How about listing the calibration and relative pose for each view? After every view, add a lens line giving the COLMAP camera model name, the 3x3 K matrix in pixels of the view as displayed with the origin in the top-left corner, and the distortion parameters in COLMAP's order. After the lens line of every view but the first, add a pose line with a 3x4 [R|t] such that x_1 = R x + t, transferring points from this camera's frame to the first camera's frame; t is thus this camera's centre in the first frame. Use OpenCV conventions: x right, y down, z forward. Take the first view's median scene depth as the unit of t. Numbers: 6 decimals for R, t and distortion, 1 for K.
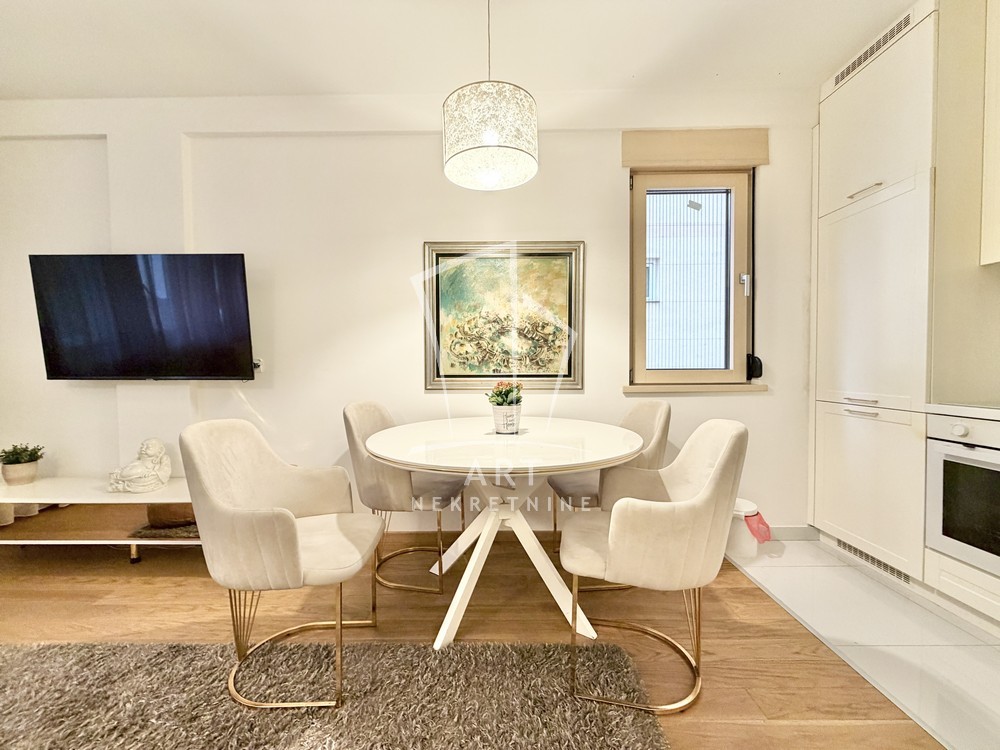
lens RADIAL K [[400.2, 0, 494.7], [0, 400.2, 374.8], [0, 0, 1]] dist [-0.002835, 0.000743]
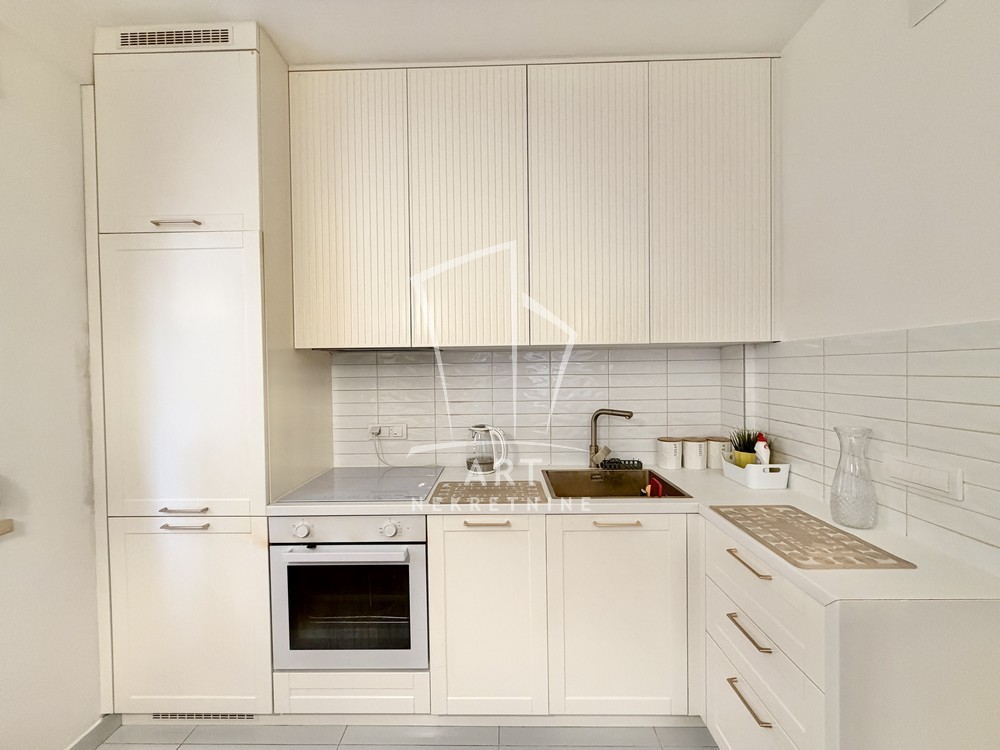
lens RADIAL K [[400.2, 0, 496.1], [0, 400.2, 374.8], [0, 0, 1]] dist [-0.002835, 0.000743]
pose [[0.007250, -0.010979, 0.999913, 0.195120], [0.039653, 0.999156, 0.010683, -0.165644], [-0.999187, 0.039572, 0.007679, 0.414805]]
